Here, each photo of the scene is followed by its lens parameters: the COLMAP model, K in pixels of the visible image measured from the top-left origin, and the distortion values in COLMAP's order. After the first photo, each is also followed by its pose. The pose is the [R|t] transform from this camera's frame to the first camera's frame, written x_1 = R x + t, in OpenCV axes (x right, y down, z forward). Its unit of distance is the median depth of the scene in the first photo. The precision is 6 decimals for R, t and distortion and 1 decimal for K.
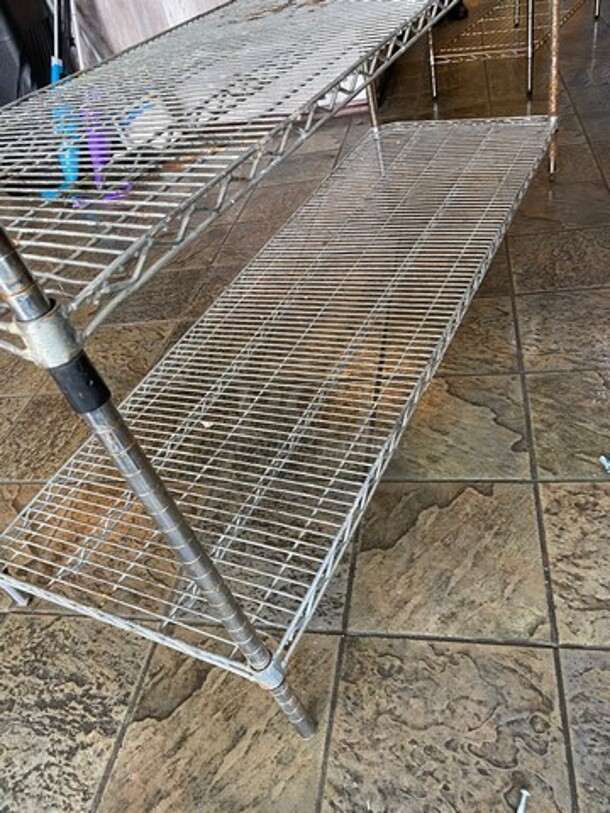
lens RADIAL K [[608.1, 0, 308.6], [0, 608.1, 399.4], [0, 0, 1]] dist [0.002406, -0.005011]
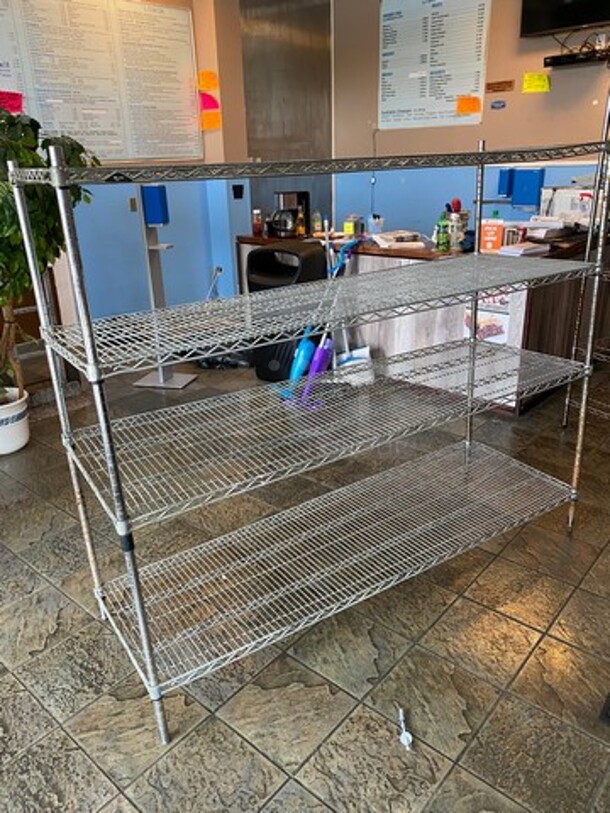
lens RADIAL K [[608.1, 0, 299.8], [0, 608.1, 404.3], [0, 0, 1]] dist [0.002406, -0.005011]
pose [[0.843595, 0.351186, -0.406222, 0.740509], [-0.443990, 0.881665, -0.159812, -0.286367], [0.302028, 0.315174, 0.899691, -0.944319]]
